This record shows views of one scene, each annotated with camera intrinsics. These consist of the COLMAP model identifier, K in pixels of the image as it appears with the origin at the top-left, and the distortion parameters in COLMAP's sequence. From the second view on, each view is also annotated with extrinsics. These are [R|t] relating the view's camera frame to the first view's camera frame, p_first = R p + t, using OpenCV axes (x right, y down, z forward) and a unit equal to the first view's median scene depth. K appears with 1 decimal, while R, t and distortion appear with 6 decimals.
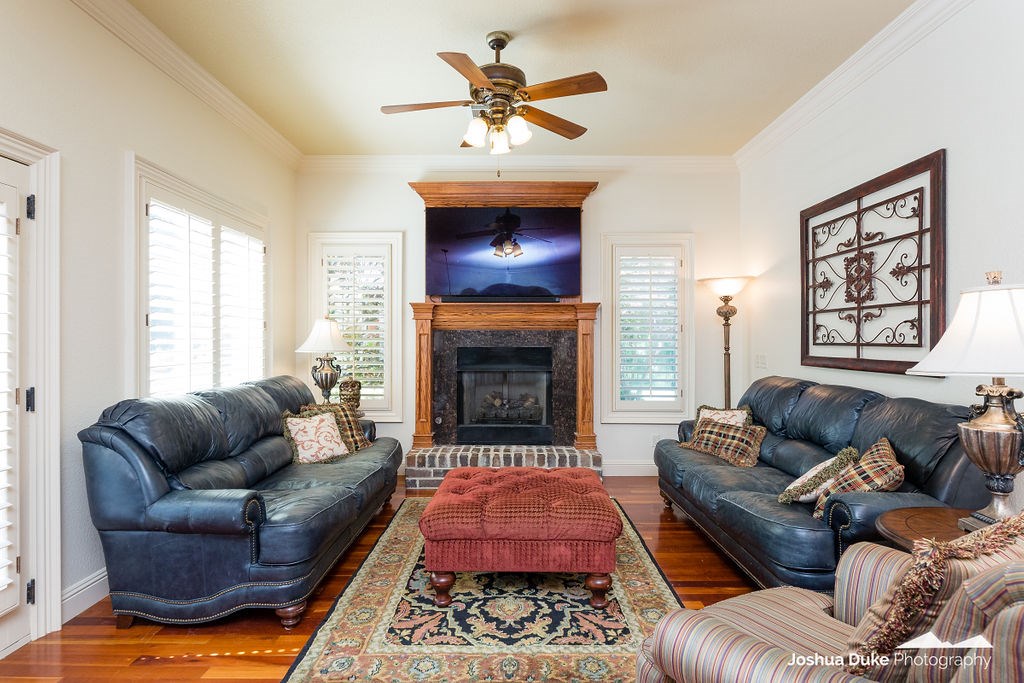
lens RADIAL K [[549.1, 0, 512.0], [0, 549.1, 341.5], [0, 0, 1]] dist [-0.000869, -0.000312]
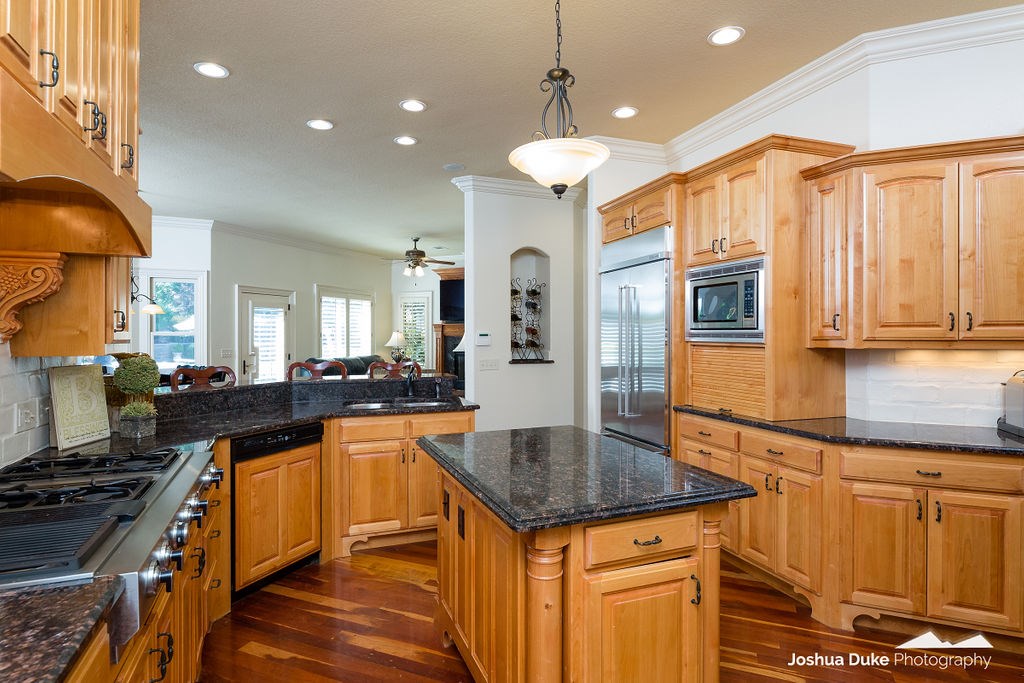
lens RADIAL K [[549.1, 0, 512.0], [0, 549.1, 341.5], [0, 0, 1]] dist [-0.000869, -0.000312]
pose [[0.927397, 0.002448, -0.374070, 1.035023], [-0.000595, 0.999987, 0.005069, -0.011703], [0.374078, -0.004479, 0.927387, -1.023225]]
